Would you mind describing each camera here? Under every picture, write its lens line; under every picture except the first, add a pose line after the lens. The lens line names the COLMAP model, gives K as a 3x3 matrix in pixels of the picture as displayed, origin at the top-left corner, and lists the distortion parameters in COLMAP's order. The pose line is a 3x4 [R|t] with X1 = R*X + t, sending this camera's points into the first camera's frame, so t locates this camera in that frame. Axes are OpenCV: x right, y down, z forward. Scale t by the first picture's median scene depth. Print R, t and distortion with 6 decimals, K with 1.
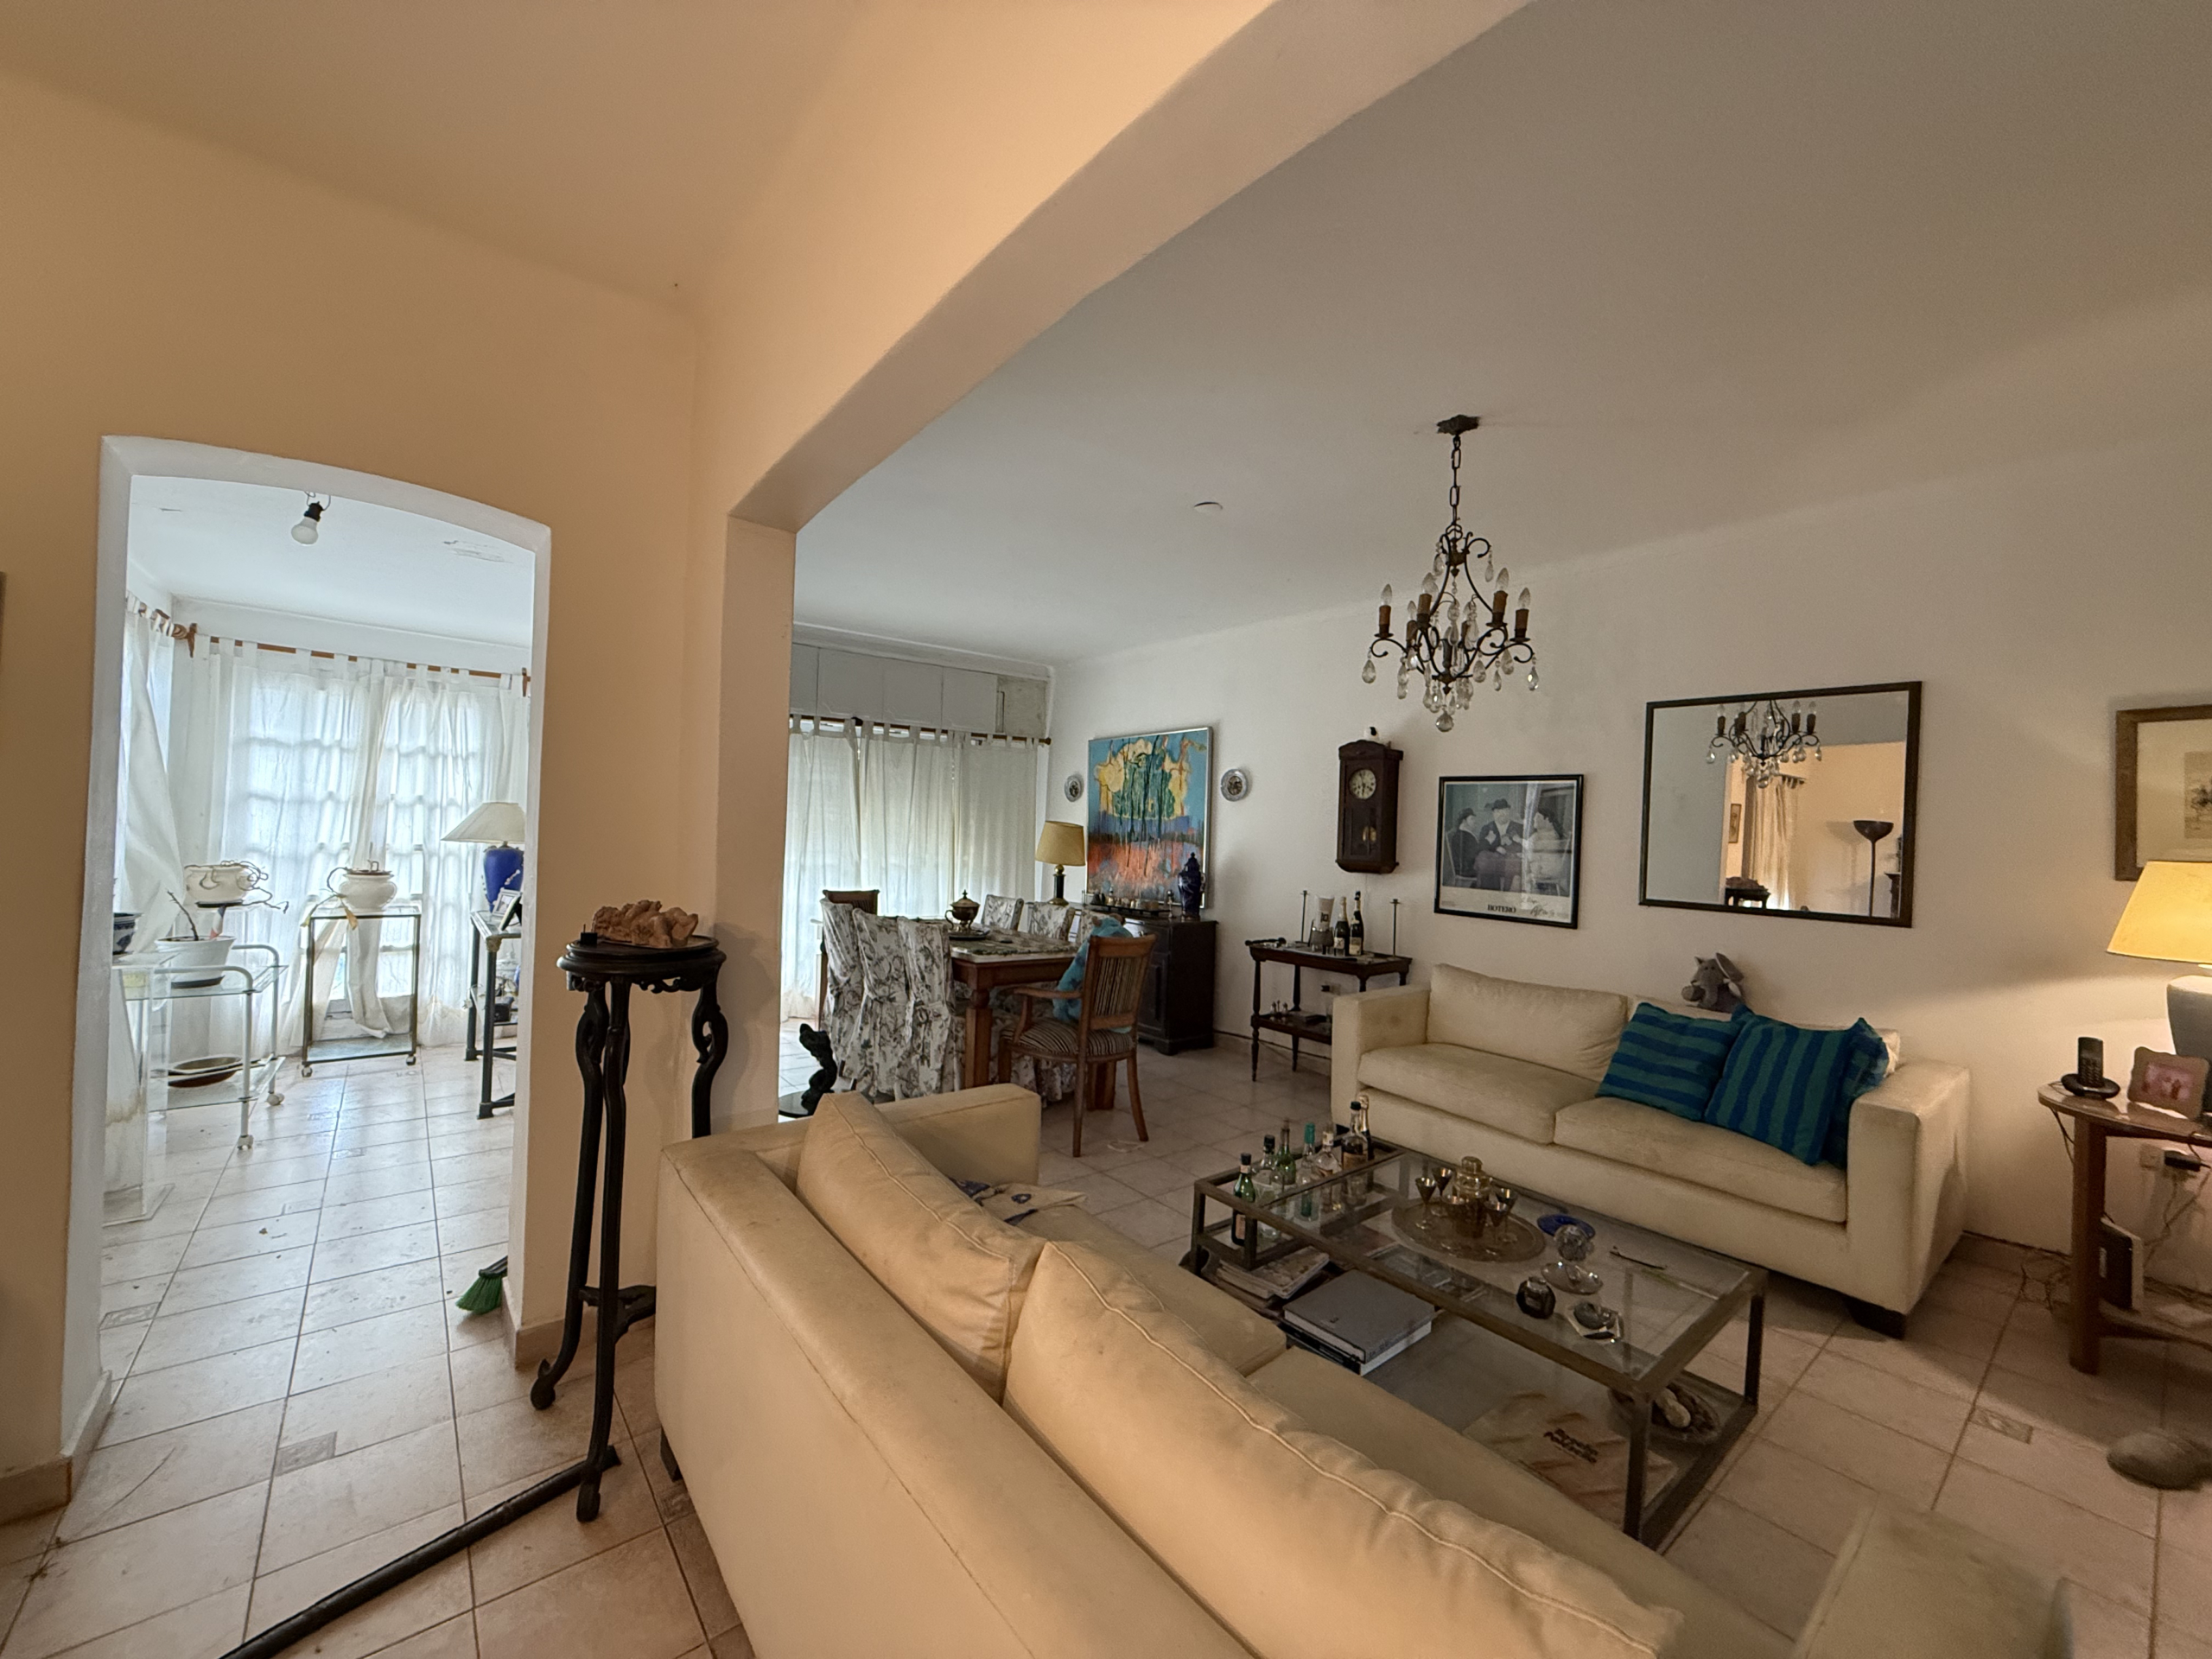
lens RADIAL K [[880.4, 0, 1099.9], [0, 880.4, 829.7], [0, 0, 1]] dist [0.000228, -0.000172]
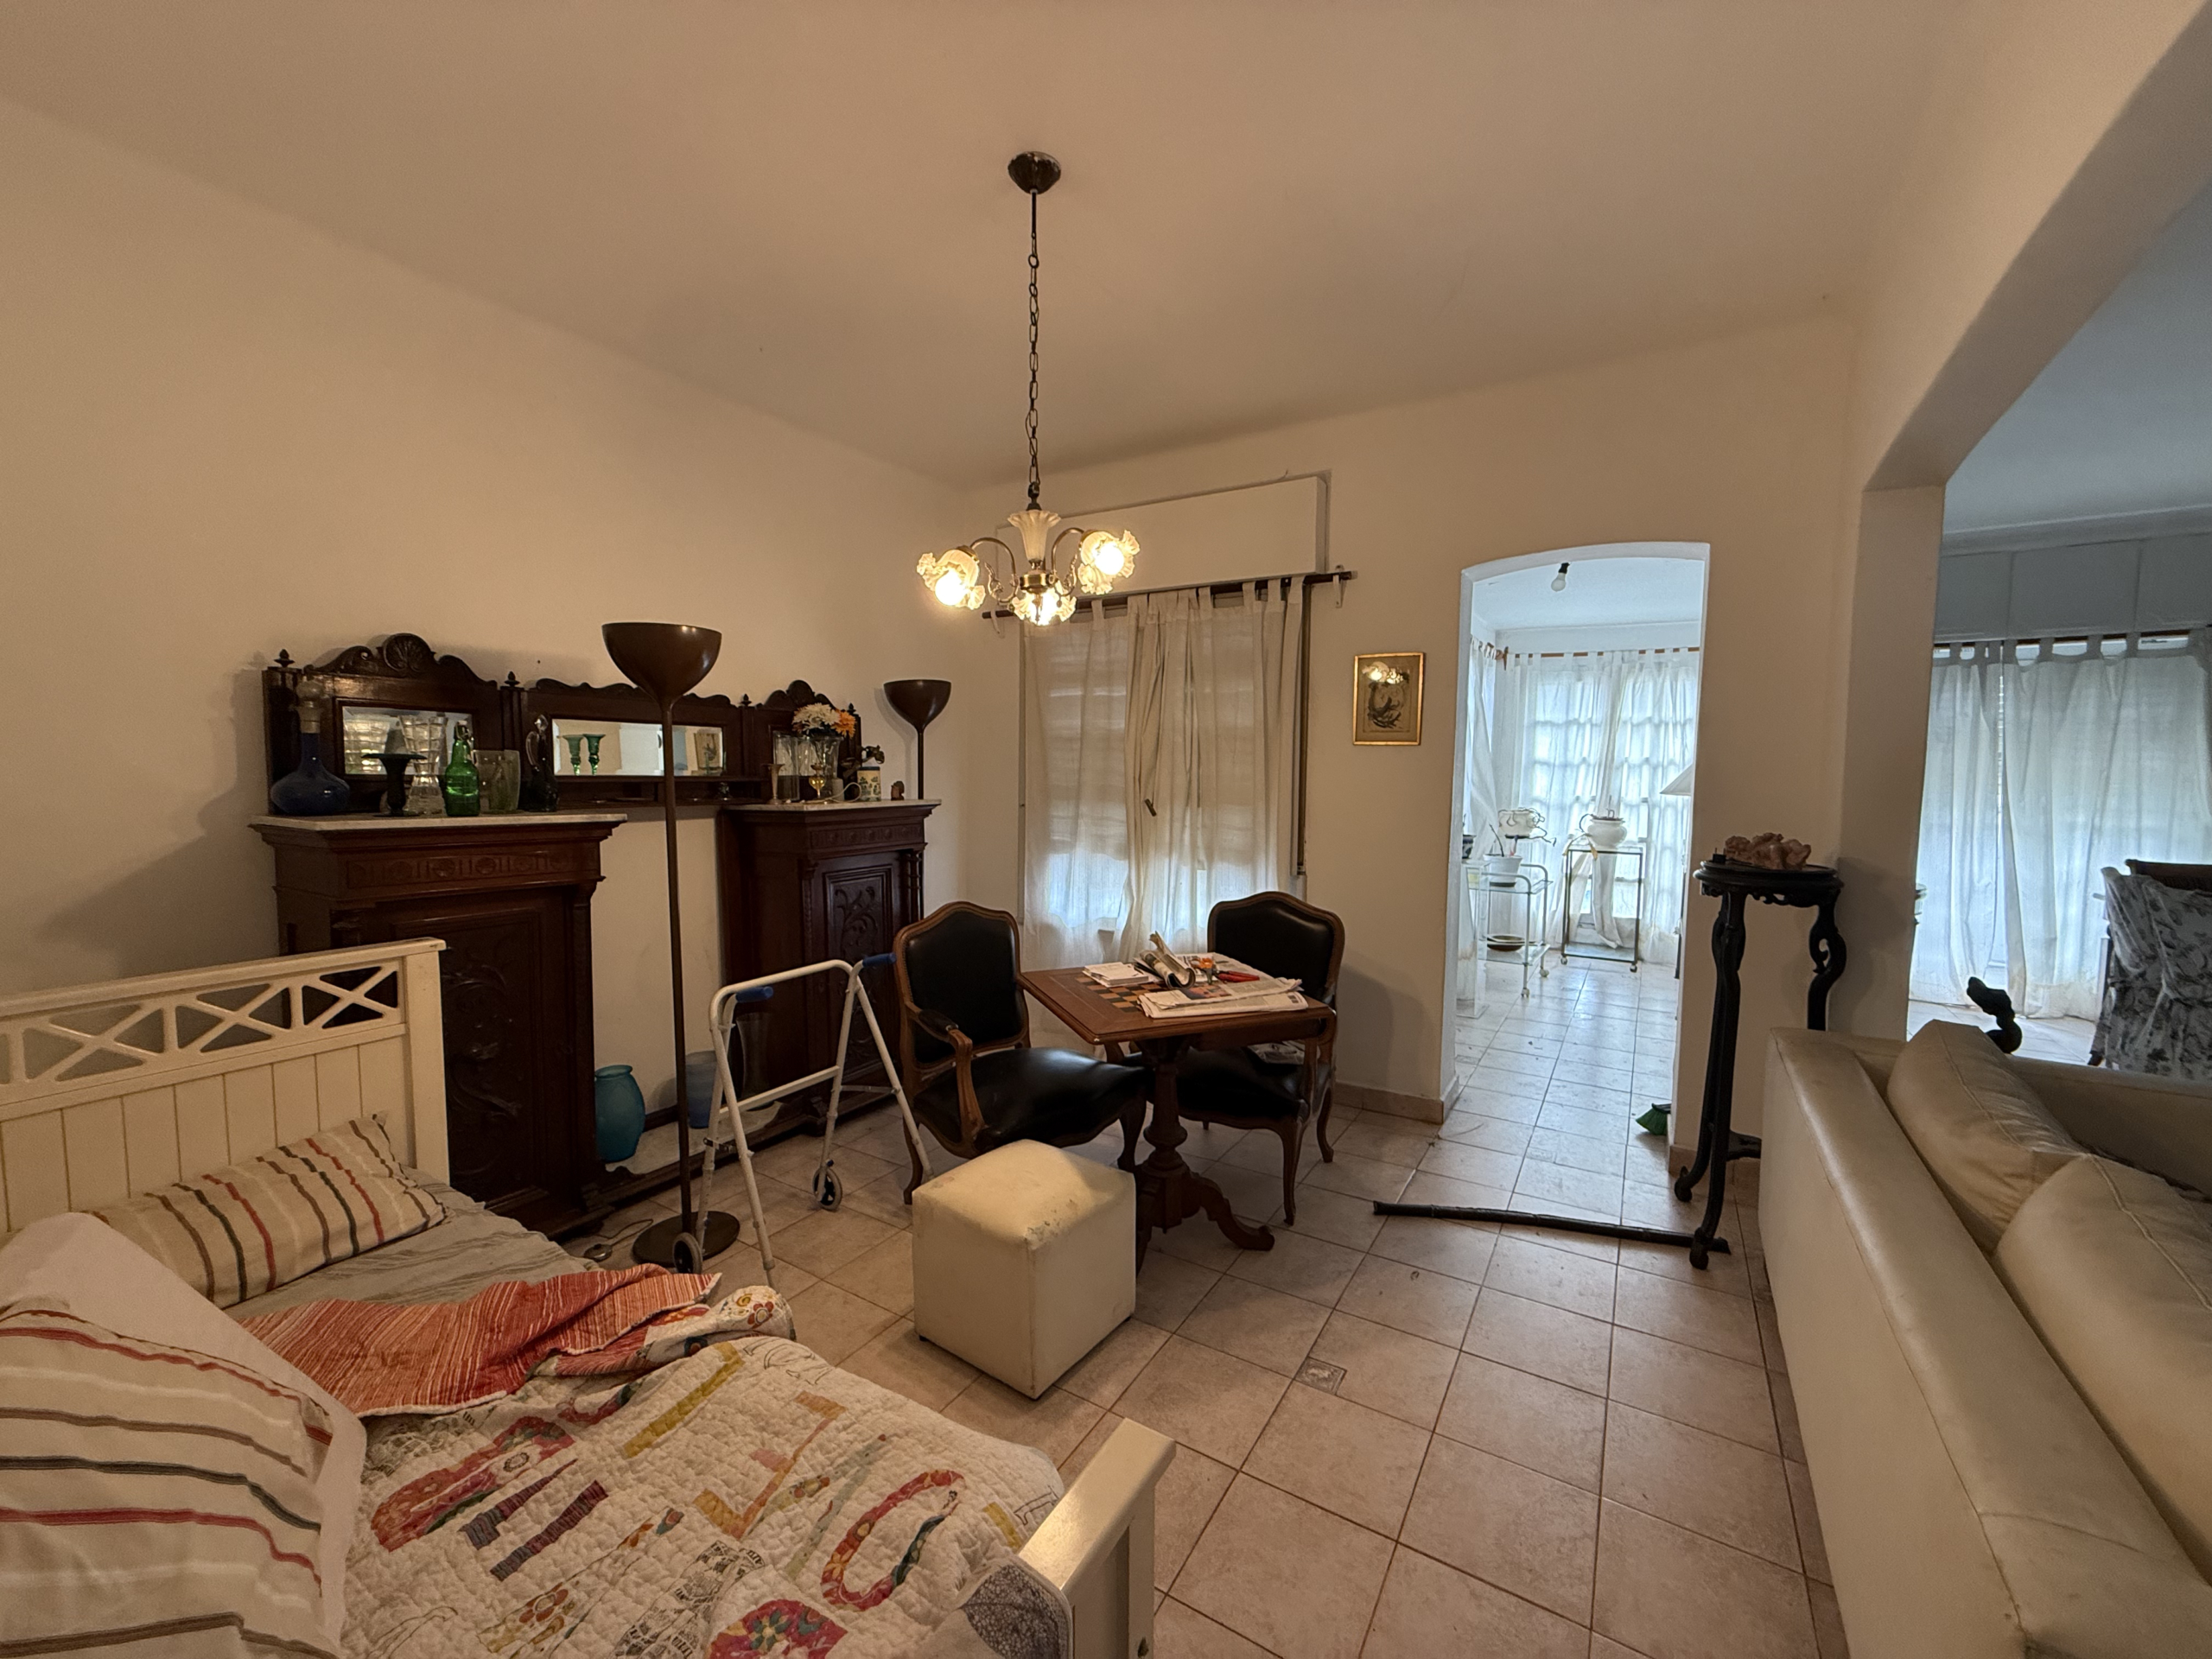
lens RADIAL K [[880.4, 0, 1099.9], [0, 880.4, 829.7], [0, 0, 1]] dist [0.000228, -0.000172]
pose [[0.326291, 0.037188, -0.944538, 0.156178], [0.003898, 0.999164, 0.040686, 0.009620], [0.945261, -0.016958, 0.325873, -0.133202]]
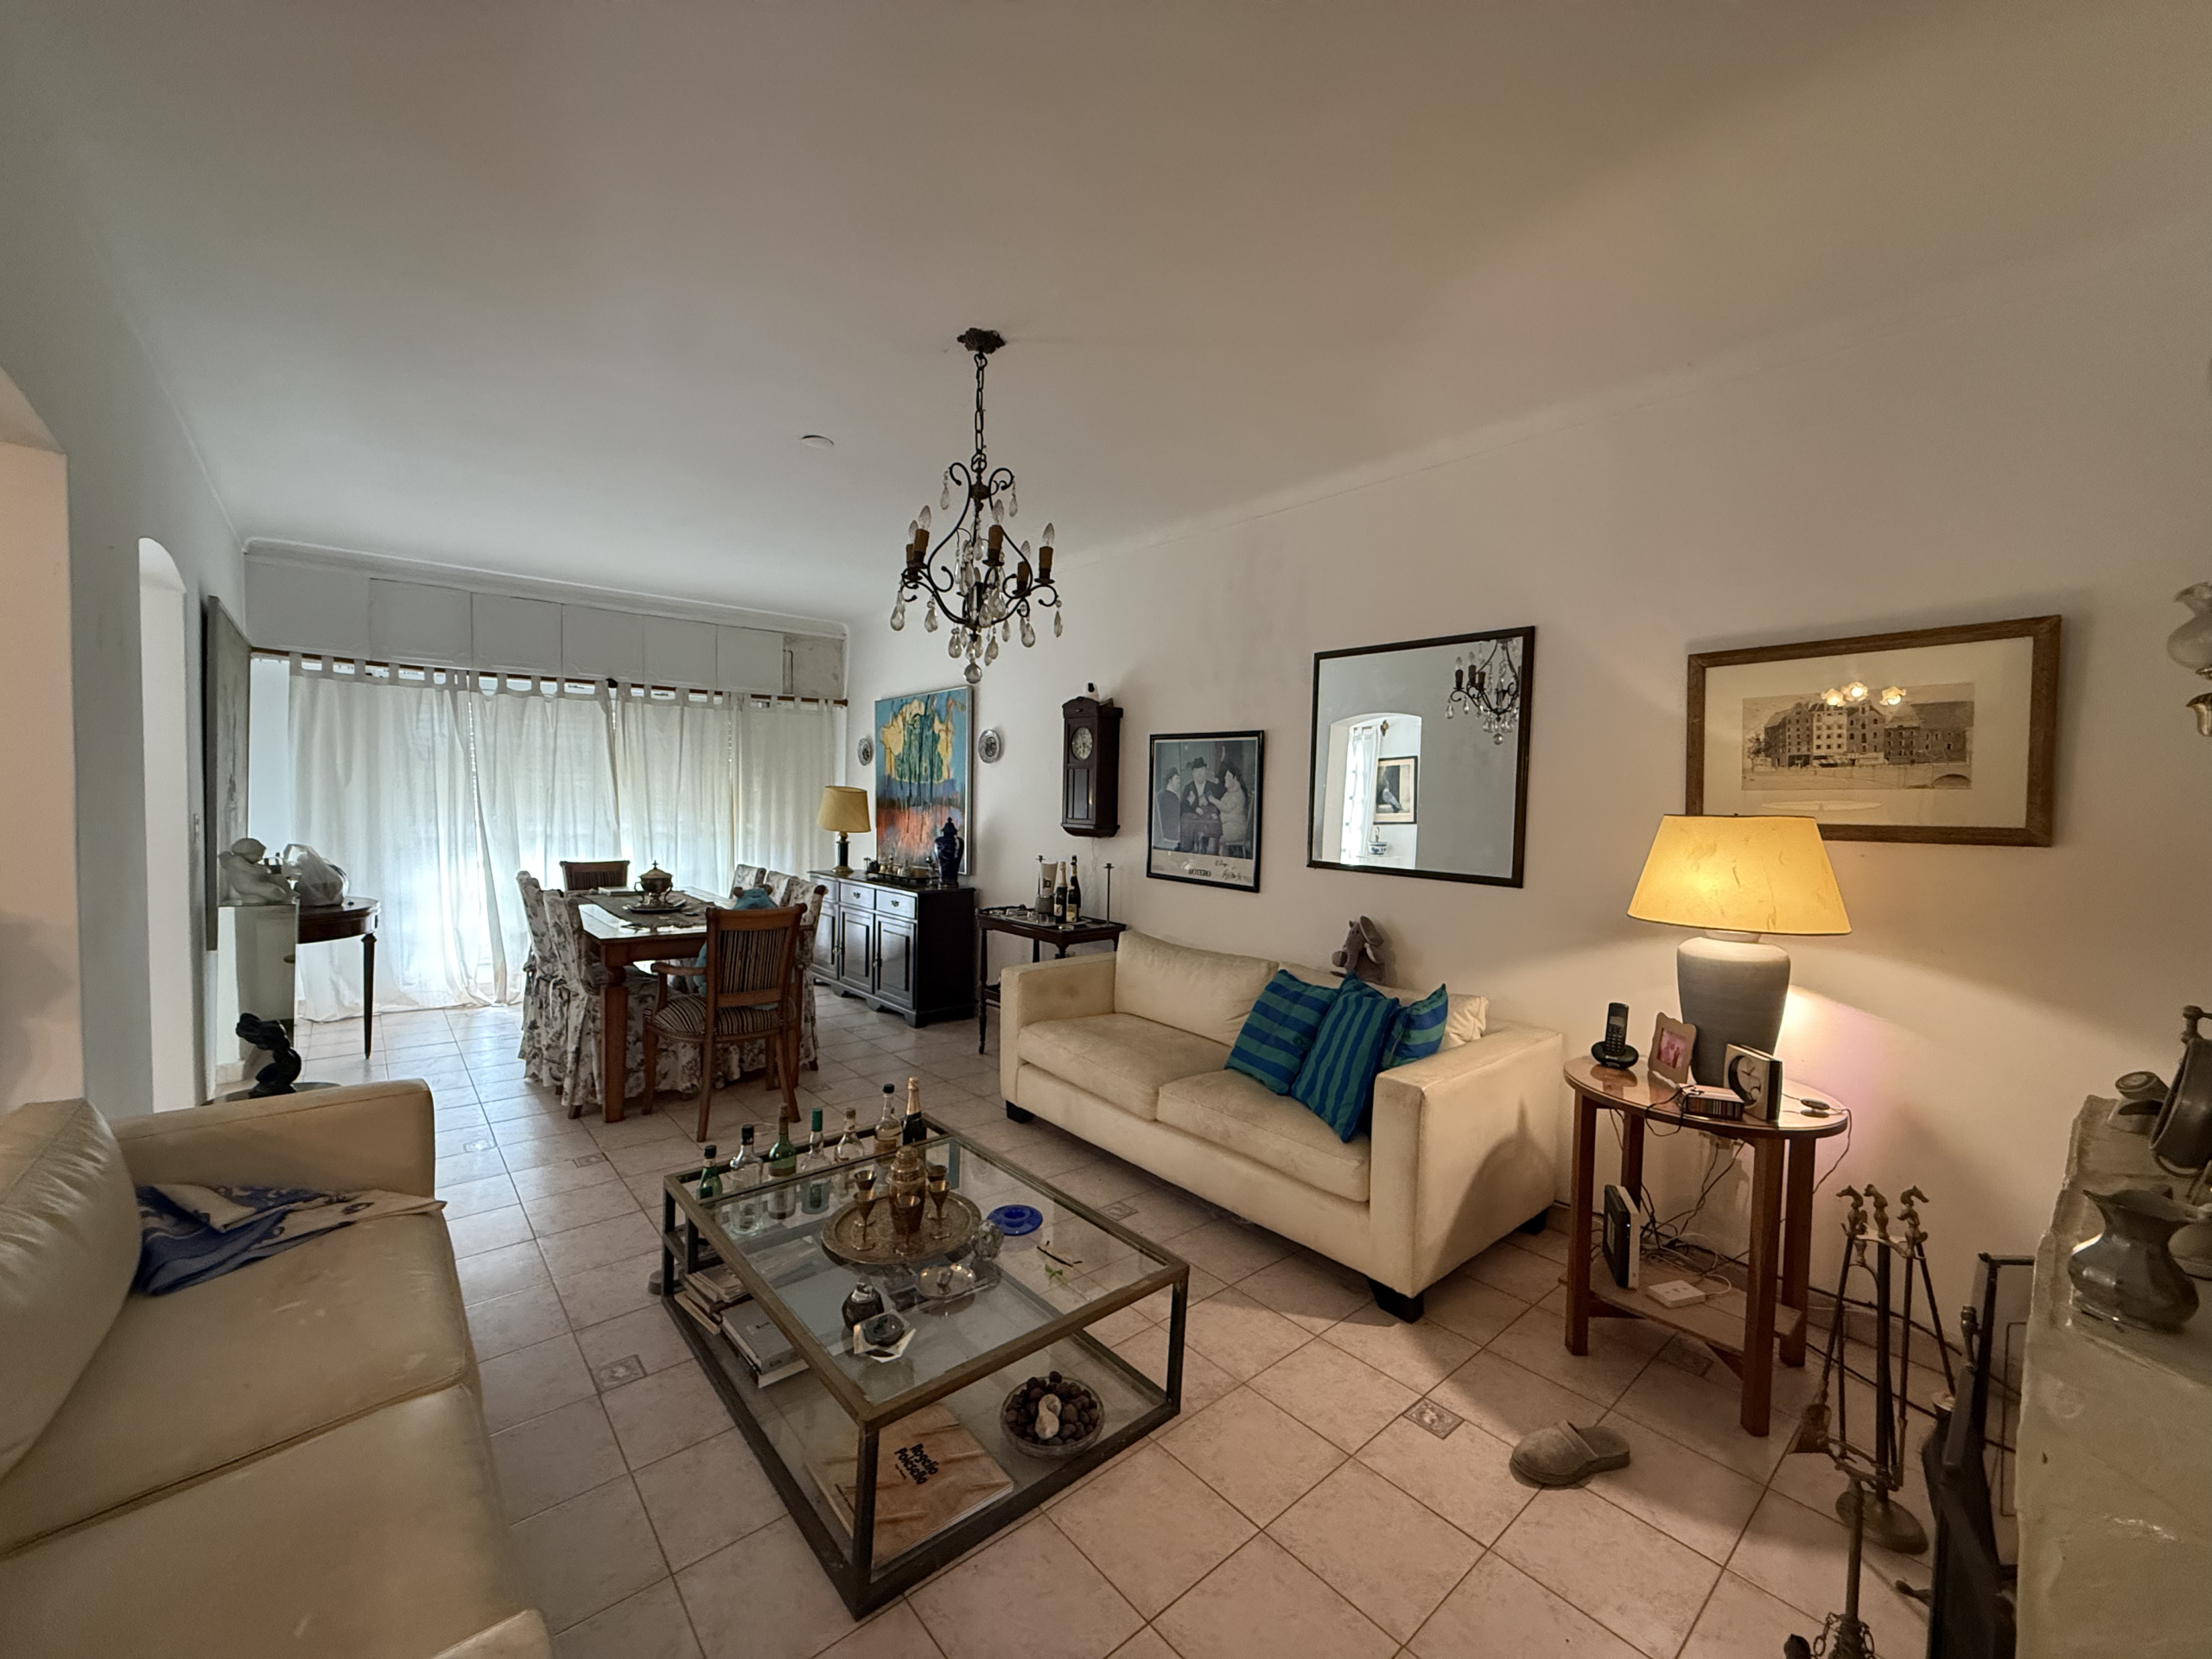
lens RADIAL K [[880.4, 0, 1099.9], [0, 880.4, 829.7], [0, 0, 1]] dist [0.000228, -0.000172]
pose [[0.999489, -0.012927, 0.029229, 0.313621], [0.011735, 0.999106, 0.040611, 0.003306], [-0.029728, -0.040247, 0.998747, 0.047754]]
